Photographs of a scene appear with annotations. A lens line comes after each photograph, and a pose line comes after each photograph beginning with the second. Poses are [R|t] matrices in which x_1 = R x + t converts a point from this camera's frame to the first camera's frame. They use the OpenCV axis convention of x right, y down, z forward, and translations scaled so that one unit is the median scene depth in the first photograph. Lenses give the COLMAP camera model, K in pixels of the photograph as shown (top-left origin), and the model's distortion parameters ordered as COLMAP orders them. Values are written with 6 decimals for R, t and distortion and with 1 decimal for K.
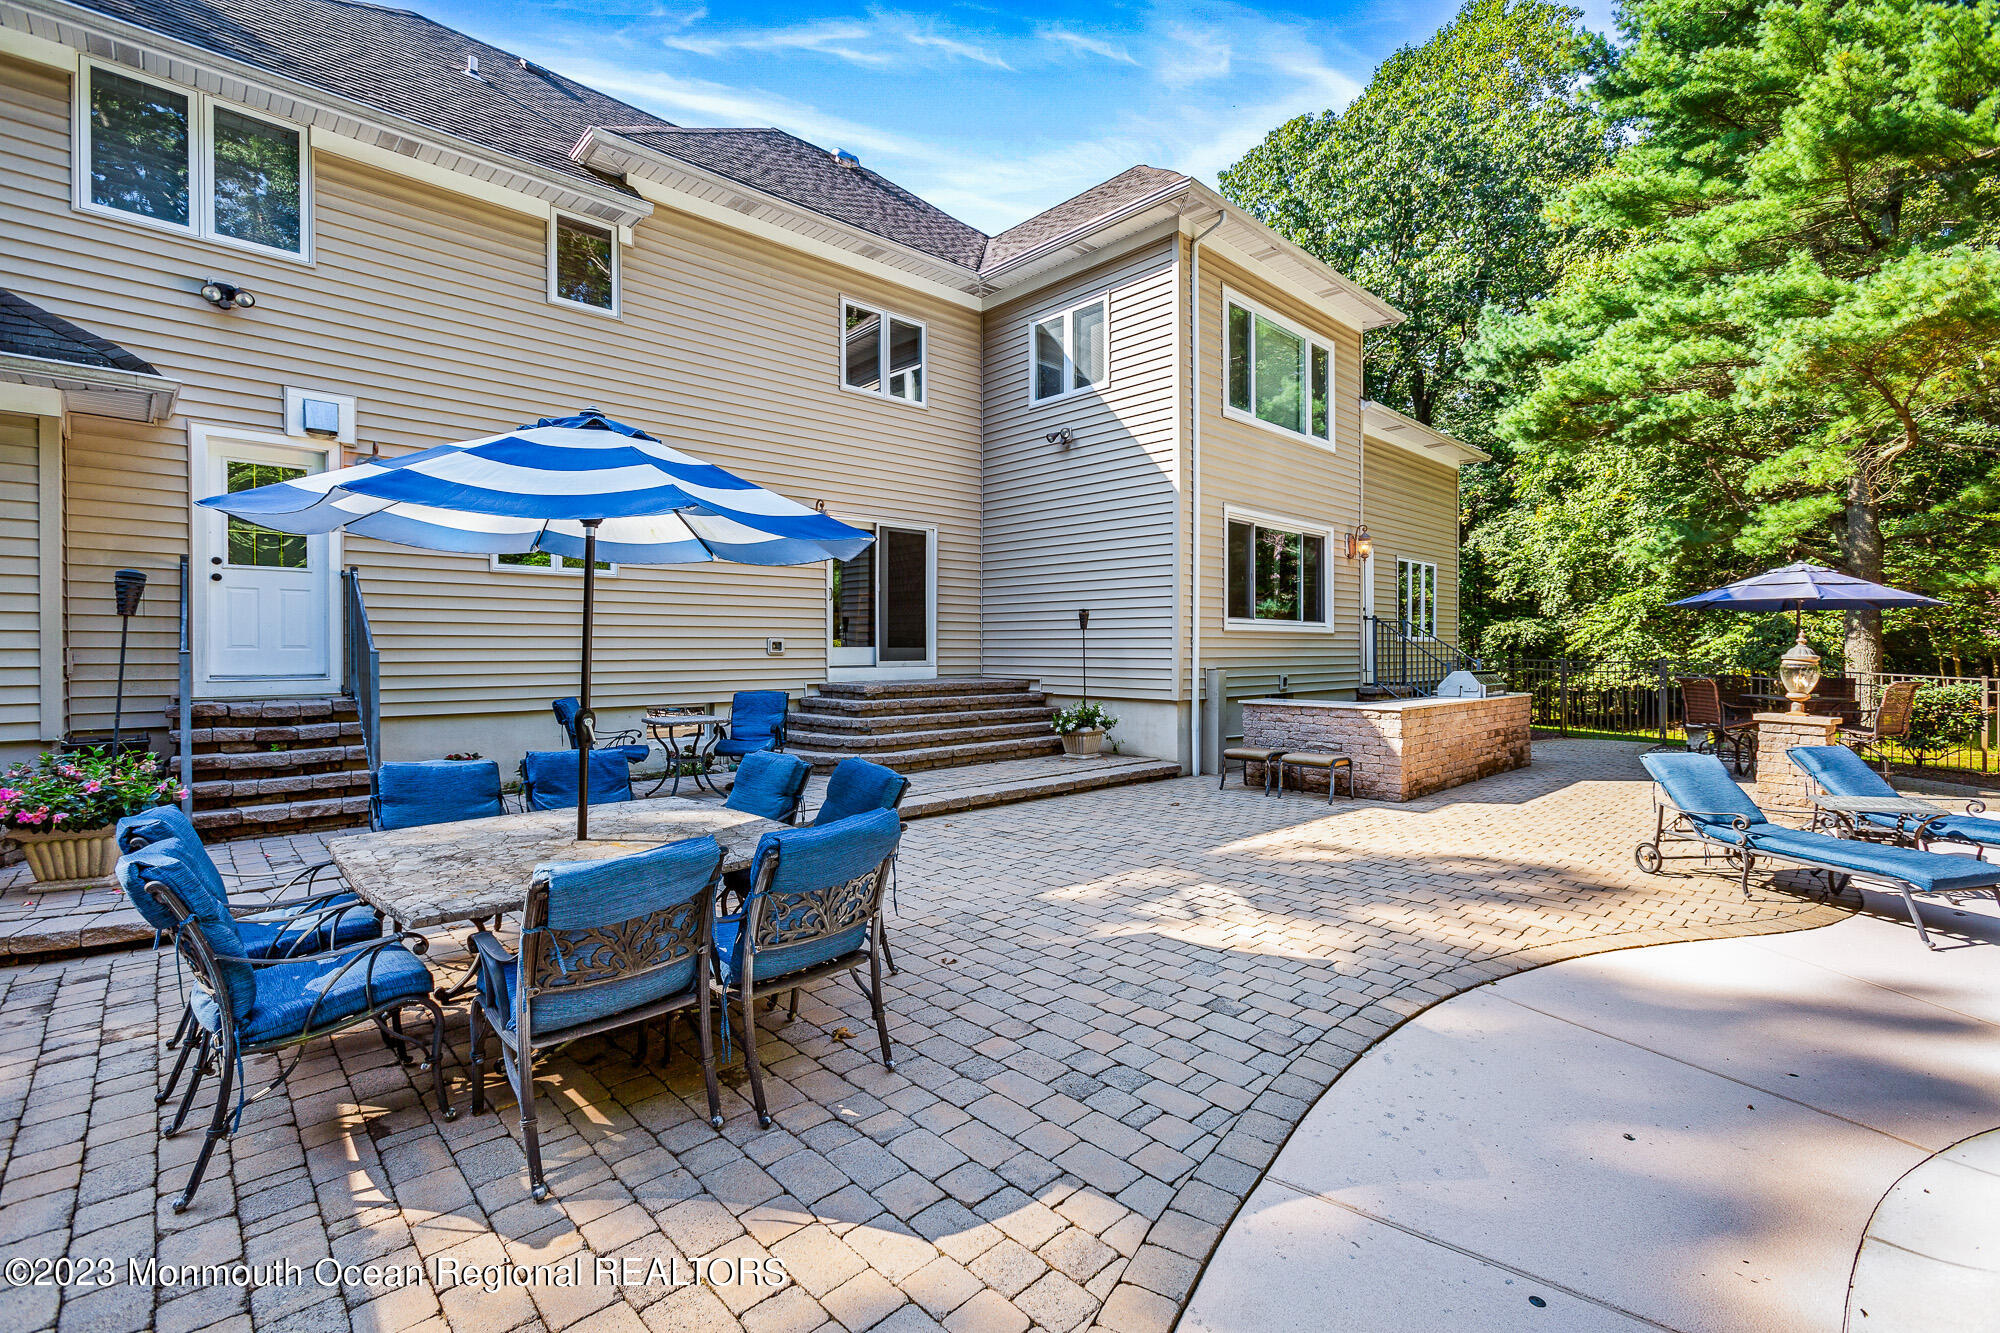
lens RADIAL K [[901.6, 0, 1032.0], [0, 901.6, 641.3], [0, 0, 1]] dist [0.010684, 0.000261]
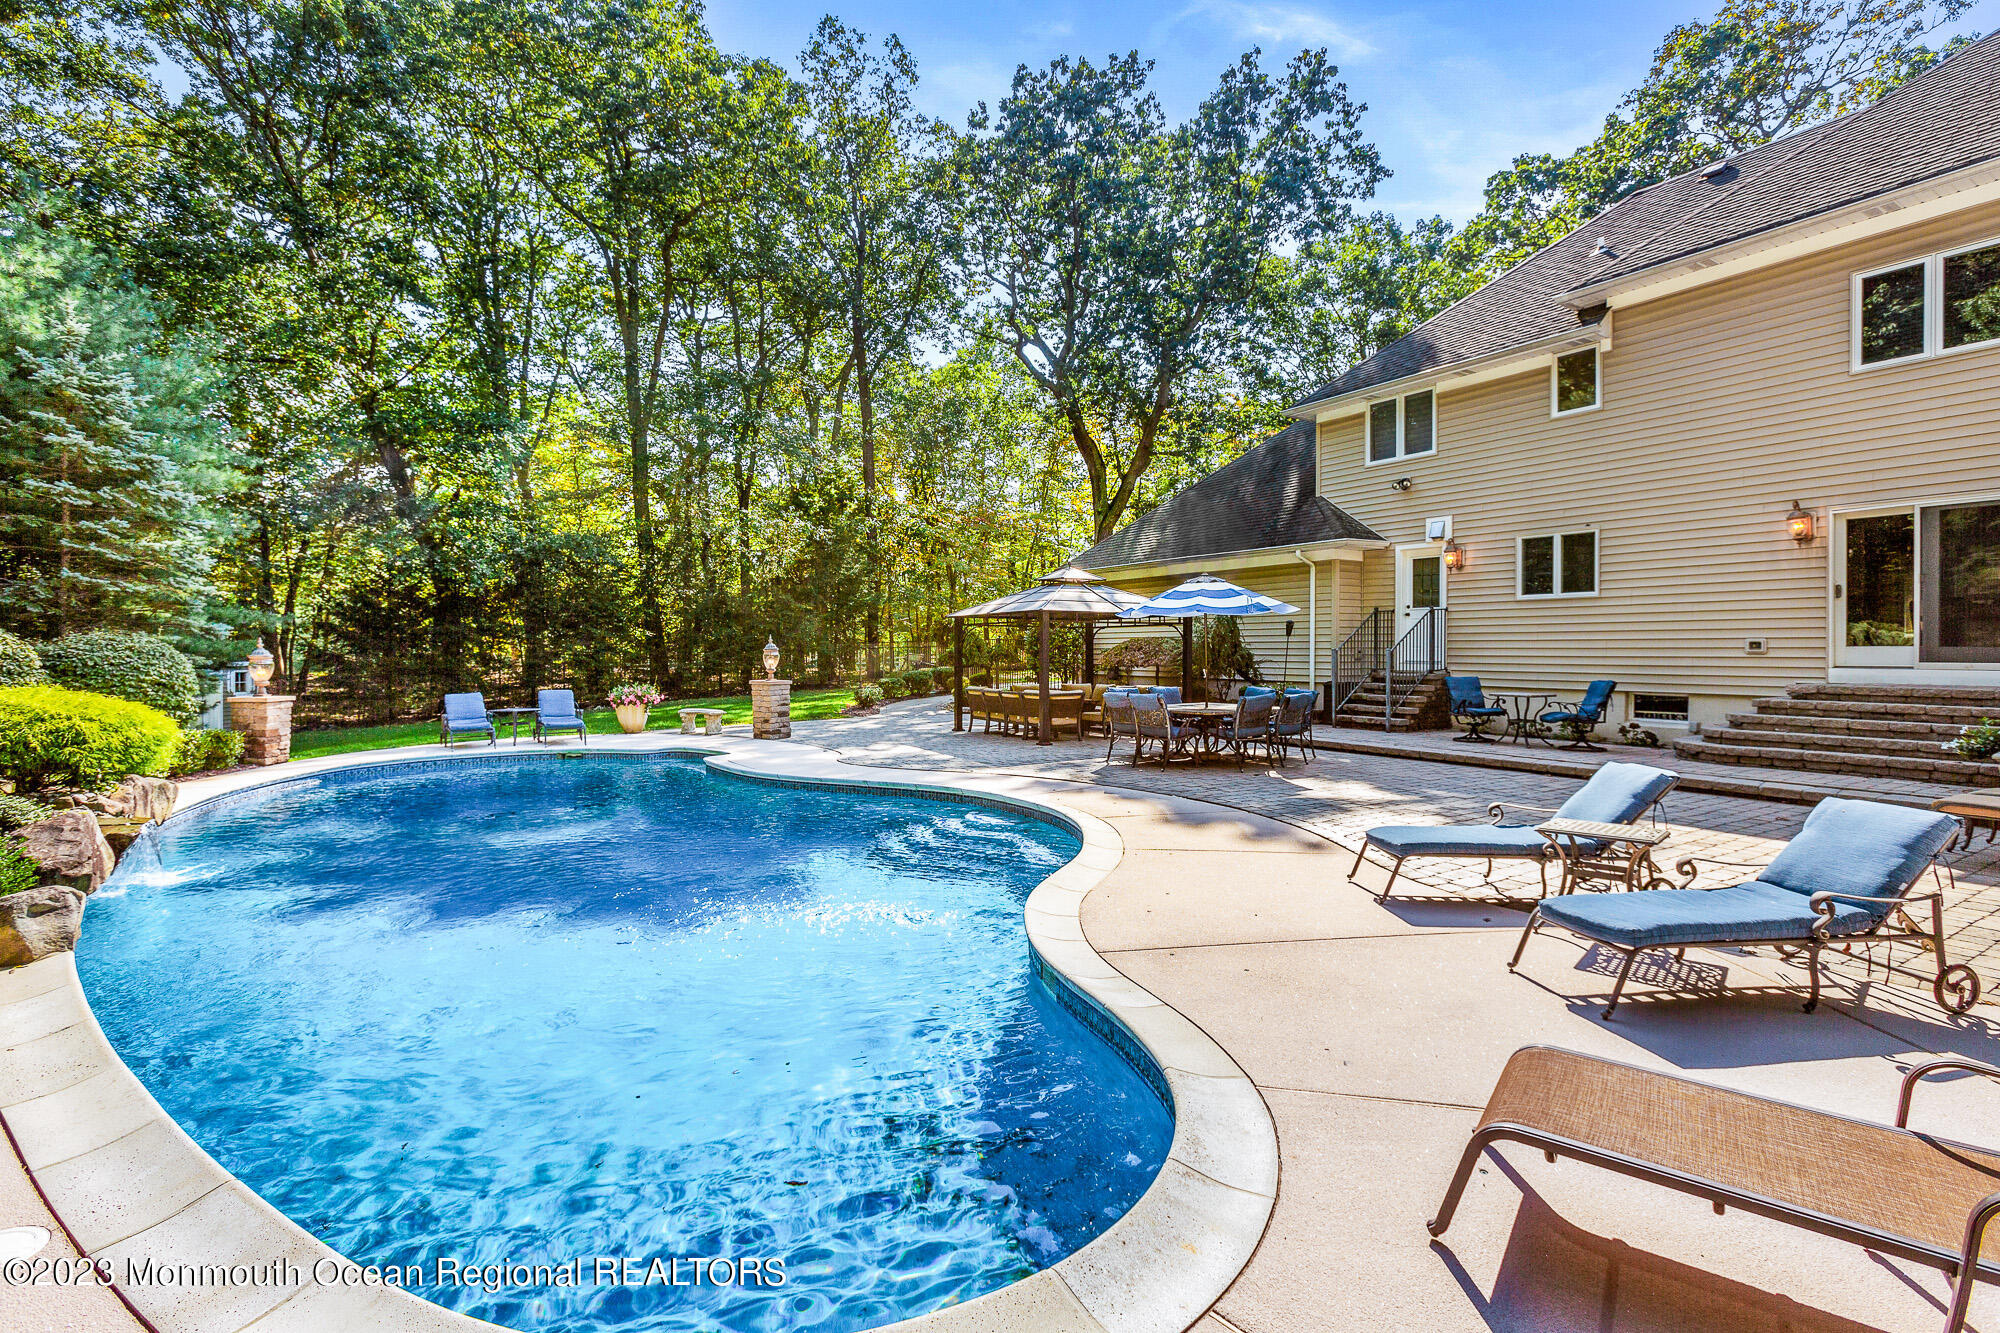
lens RADIAL K [[906.1, 0, 1000.0], [0, 906.1, 666.5], [0, 0, 1]] dist [-0.019527, 0.019099]
pose [[-0.212359, 0.022031, -0.976943, 0.885707], [0.009007, 0.999747, 0.020587, 0.000251], [0.977150, -0.004428, -0.212504, 0.326338]]
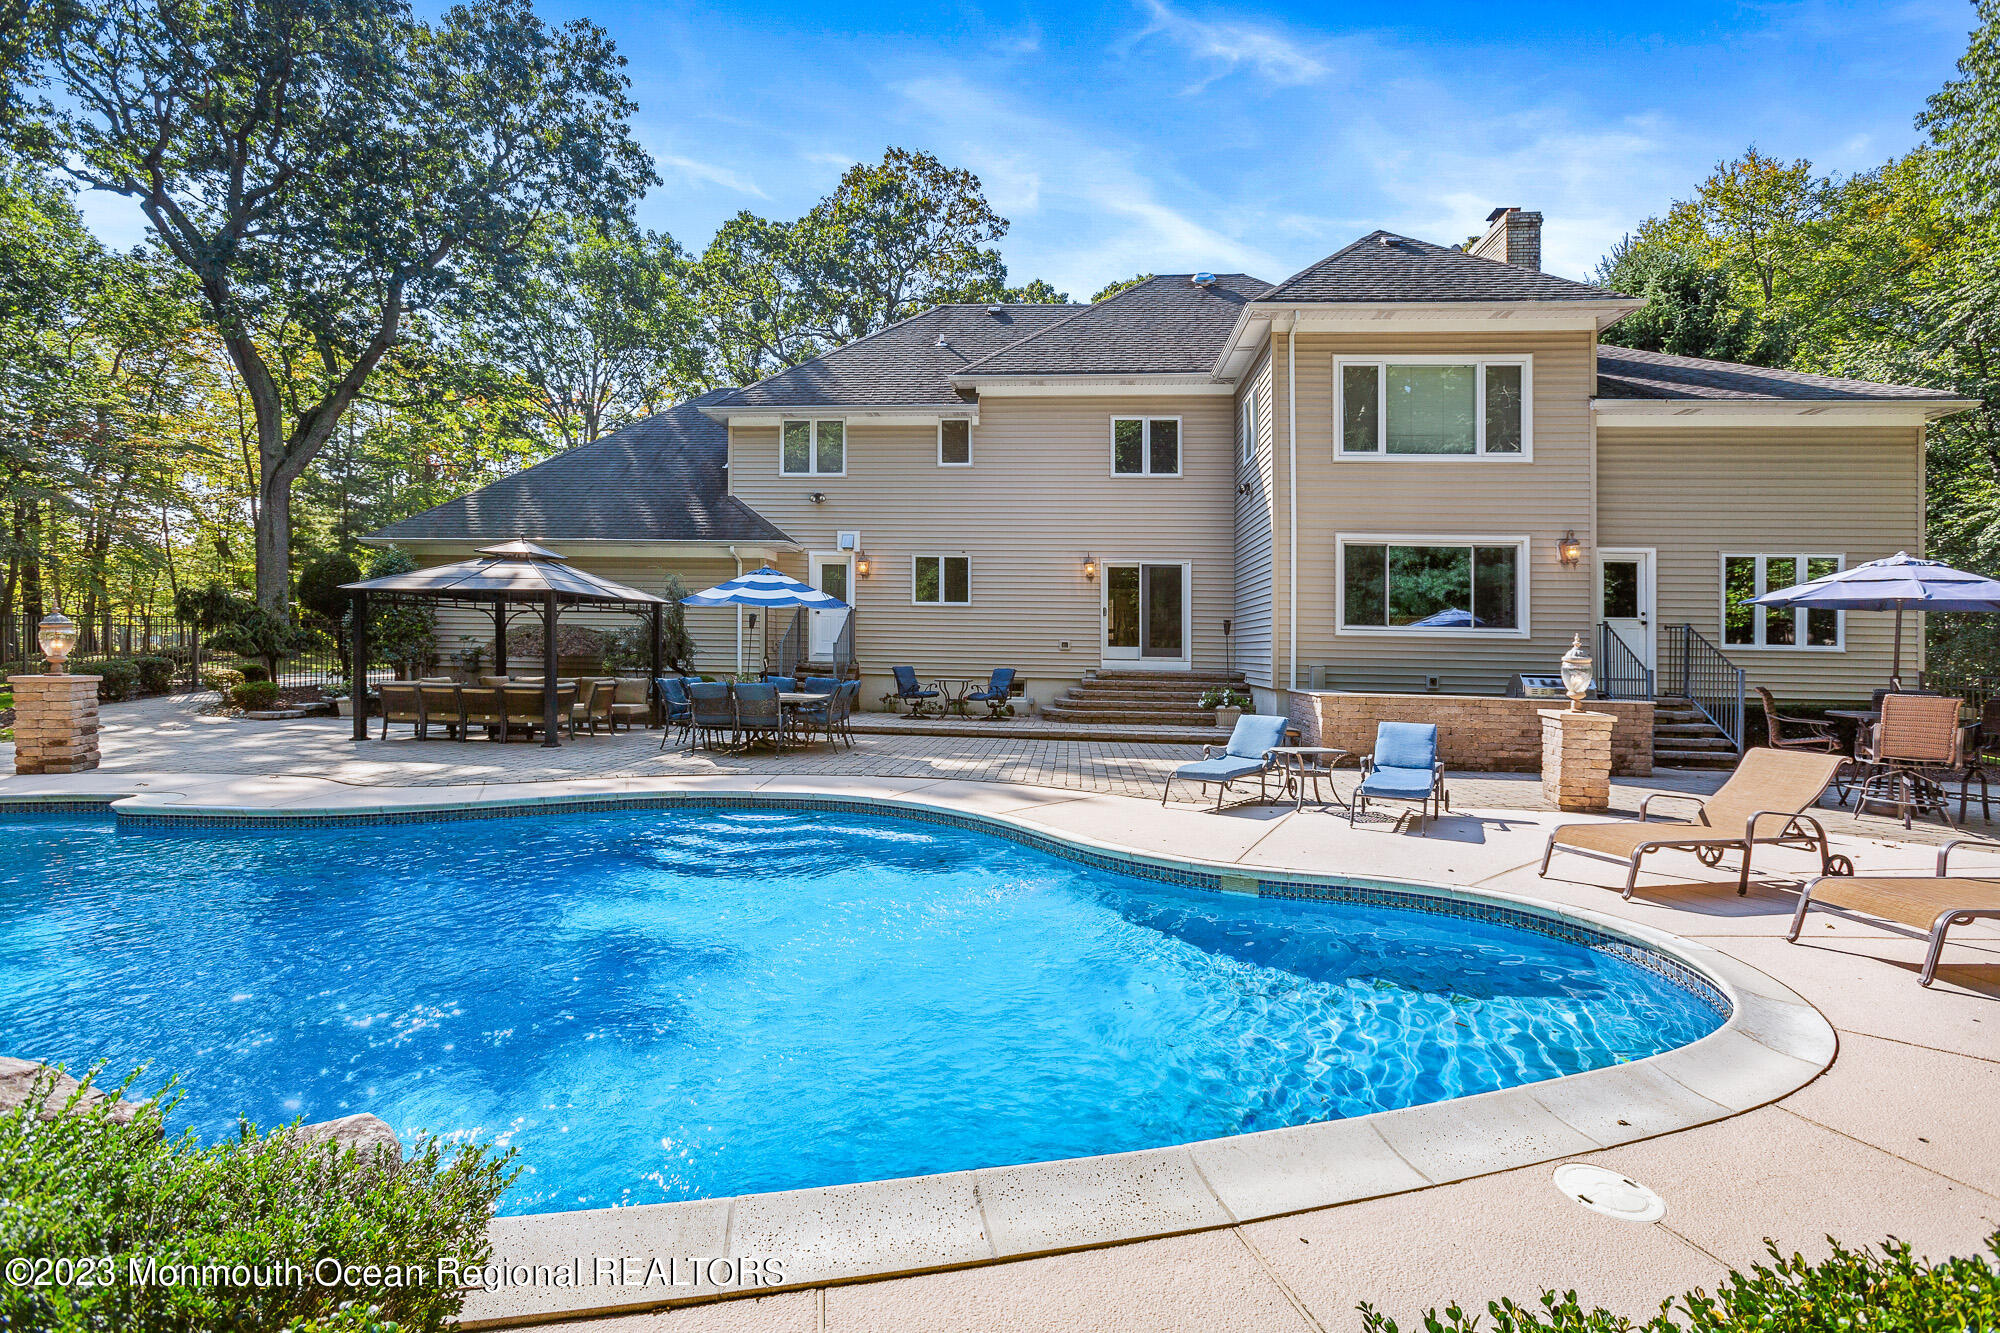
lens RADIAL K [[906.1, 0, 1000.0], [0, 906.1, 666.5], [0, 0, 1]] dist [-0.019527, 0.019099]
pose [[0.653357, 0.028131, -0.756527, 0.811140], [-0.014174, 0.999589, 0.024929, 0.005028], [0.756917, -0.005564, 0.653487, -0.141446]]
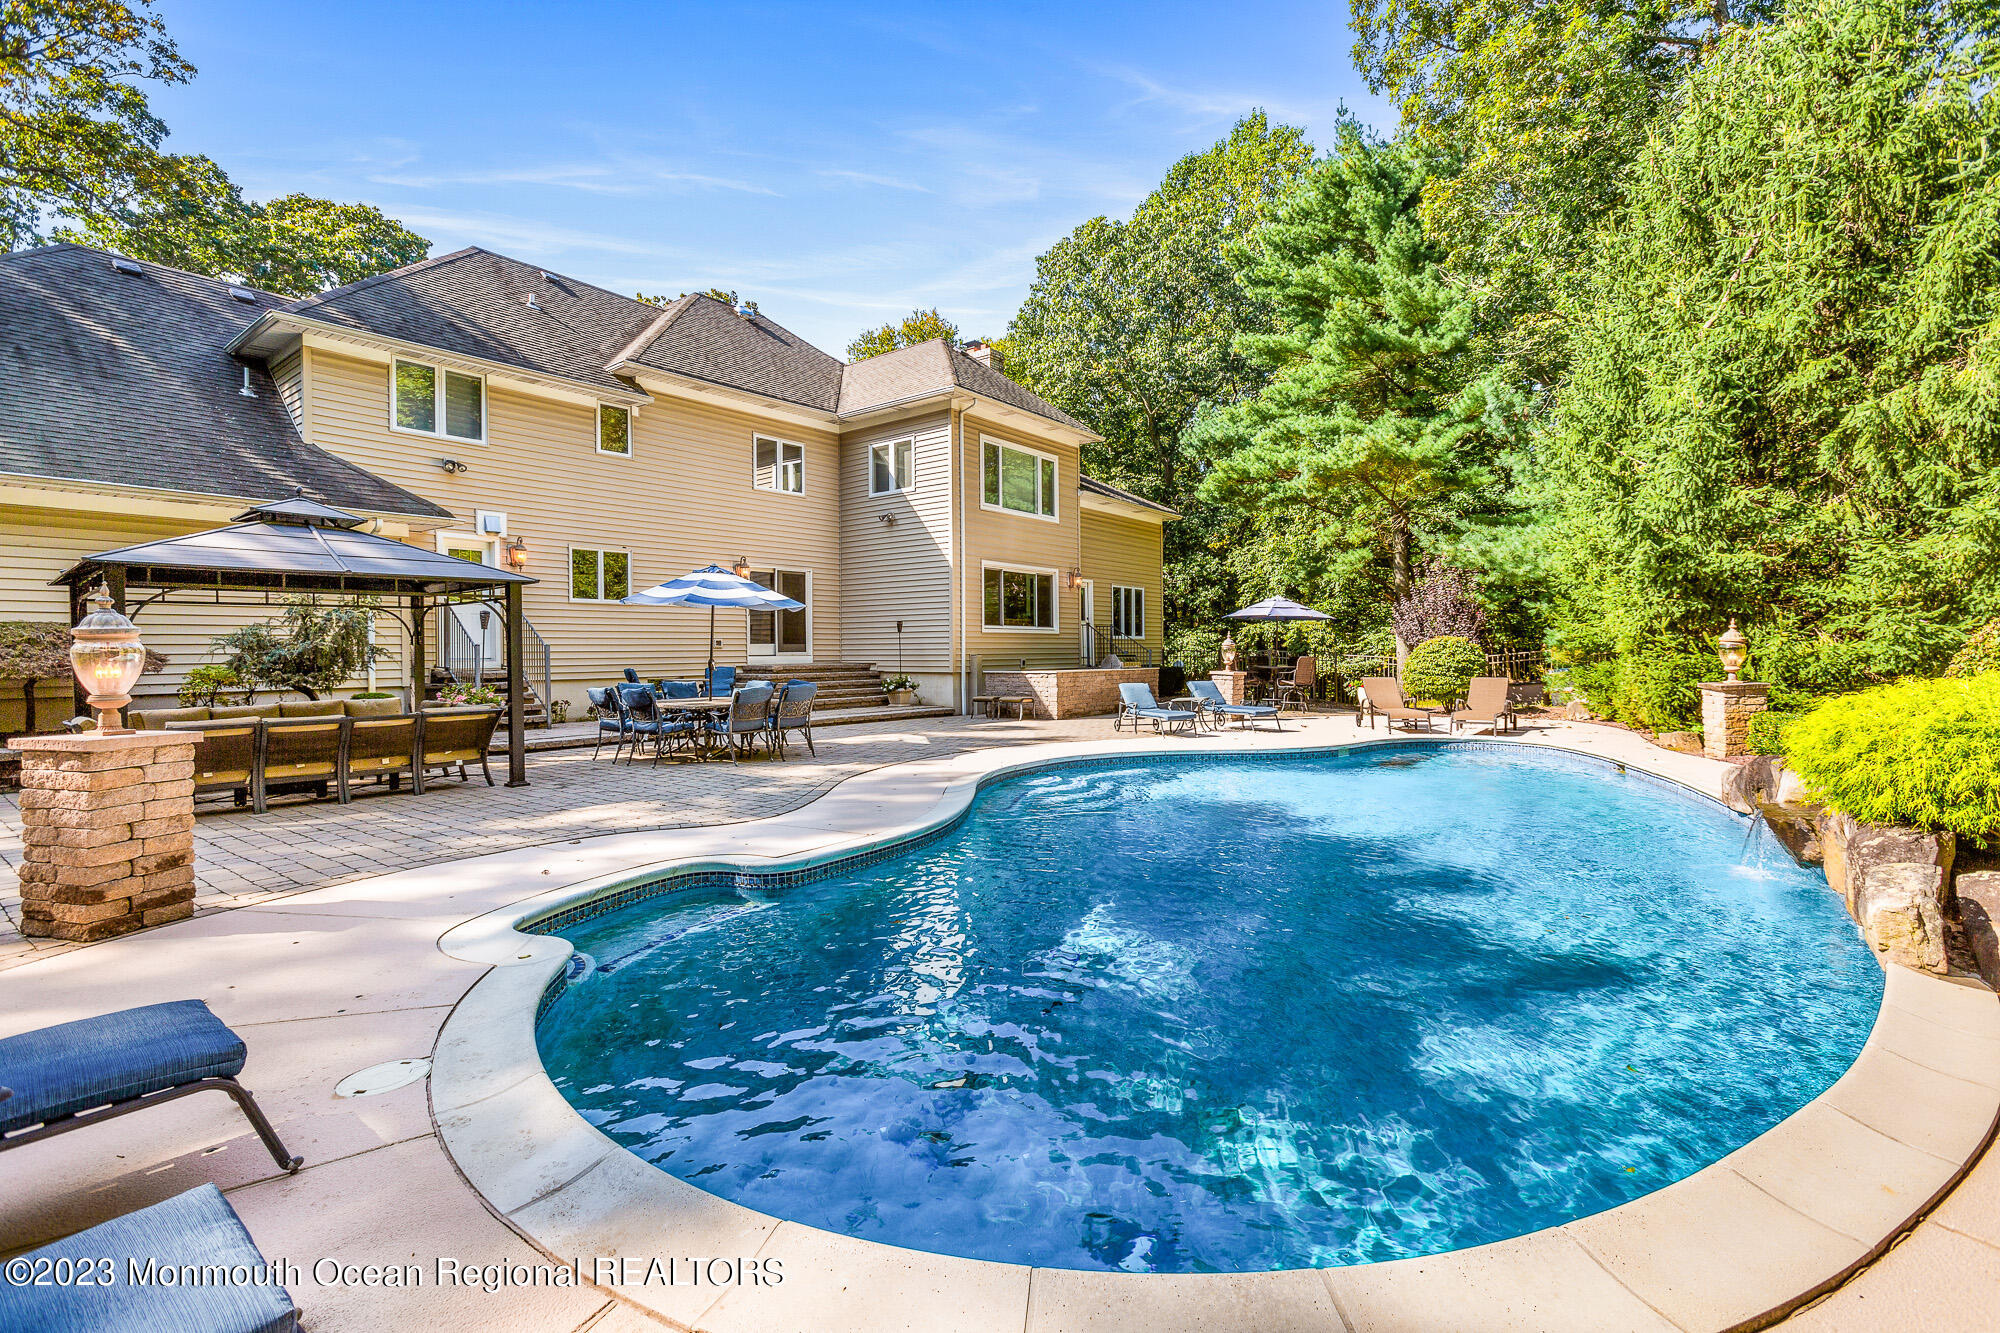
lens RADIAL K [[880.4, 0, 1000.0], [0, 880.4, 666.5], [0, 0, 1]] dist [-0.019646, 0.016277]
pose [[0.992941, -0.008456, 0.118310, 0.043551], [0.005218, 0.999604, 0.027656, 0.005733], [-0.118497, -0.026843, 0.992591, -0.653964]]
